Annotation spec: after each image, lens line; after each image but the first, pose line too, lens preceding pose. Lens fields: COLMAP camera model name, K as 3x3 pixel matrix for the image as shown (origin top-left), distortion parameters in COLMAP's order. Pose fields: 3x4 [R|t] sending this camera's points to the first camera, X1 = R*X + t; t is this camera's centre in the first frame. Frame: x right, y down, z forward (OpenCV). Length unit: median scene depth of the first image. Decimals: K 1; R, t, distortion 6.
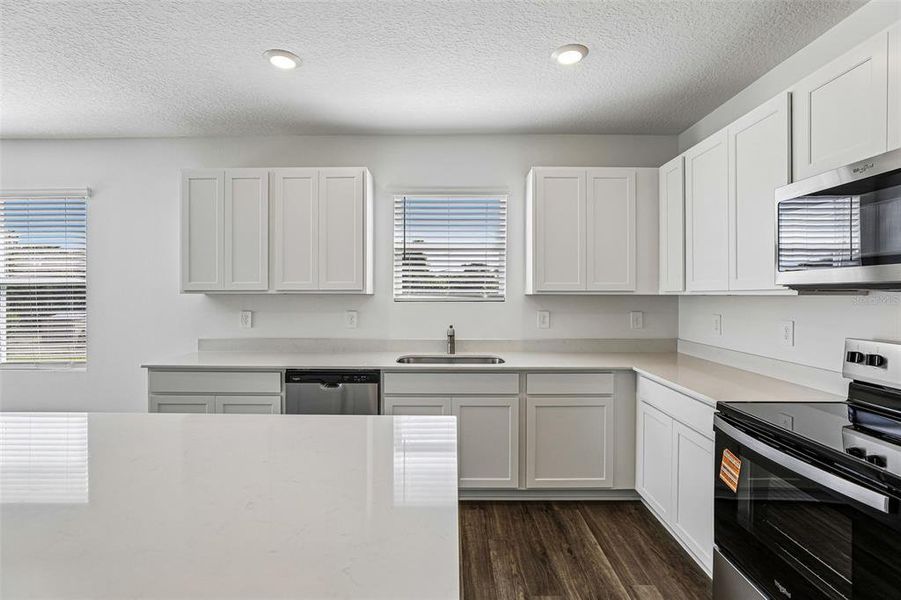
lens RADIAL K [[411.6, 0, 451.3], [0, 411.6, 294.9], [0, 0, 1]] dist [-0.034167, 0.014339]
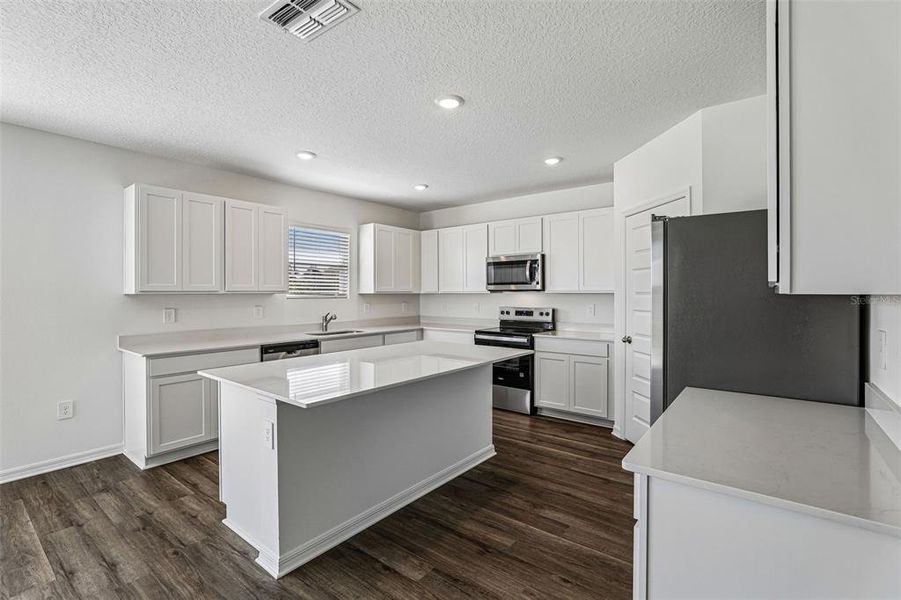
lens RADIAL K [[411.6, 0, 451.3], [0, 411.6, 294.9], [0, 0, 1]] dist [-0.034167, 0.014339]
pose [[0.613341, -0.006971, 0.789787, -1.020495], [0.006218, 0.999973, 0.003997, 0.000633], [-0.789793, 0.002459, 0.613368, -0.380552]]
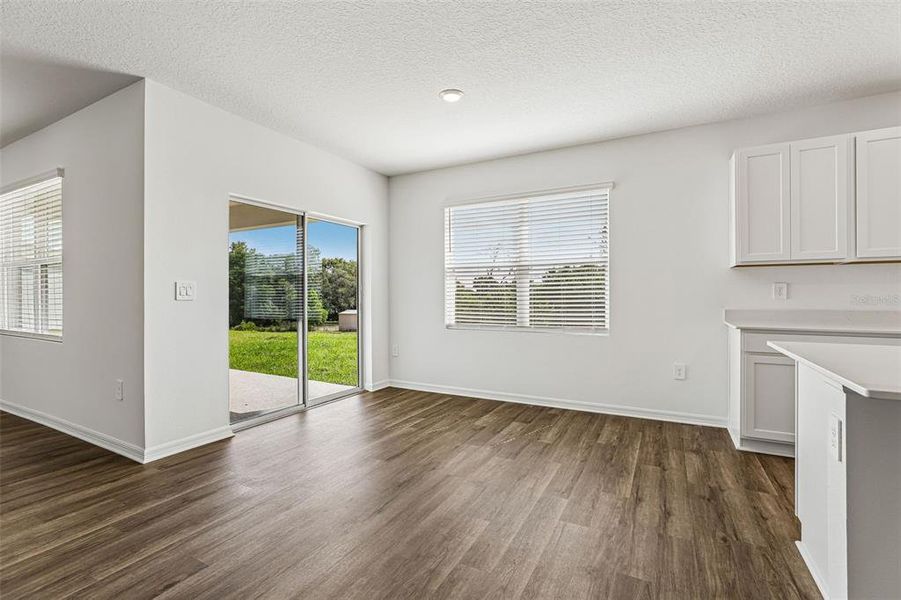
lens RADIAL K [[411.6, 0, 451.3], [0, 411.6, 294.9], [0, 0, 1]] dist [-0.034167, 0.014339]
pose [[0.883333, -0.004493, -0.468724, -0.833573], [0.001792, 0.999979, -0.006207, 0.082018], [0.468742, 0.004642, 0.883323, -0.309022]]
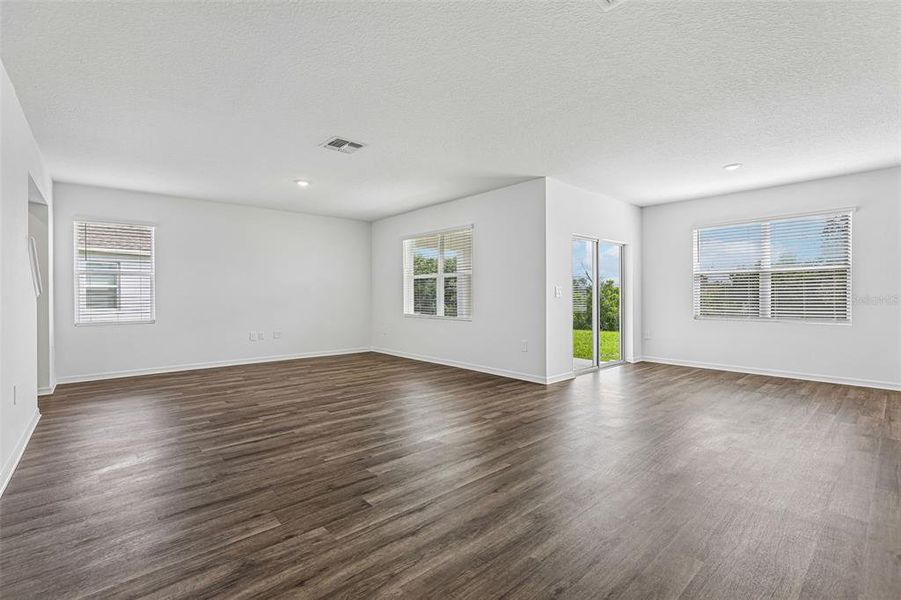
lens RADIAL K [[411.6, 0, 451.3], [0, 411.6, 294.9], [0, 0, 1]] dist [-0.034167, 0.014339]
pose [[0.663862, -0.002027, -0.747852, -0.851067], [0.000542, 0.999997, -0.002229, 0.082014], [0.747855, 0.001075, 0.663861, -1.293475]]
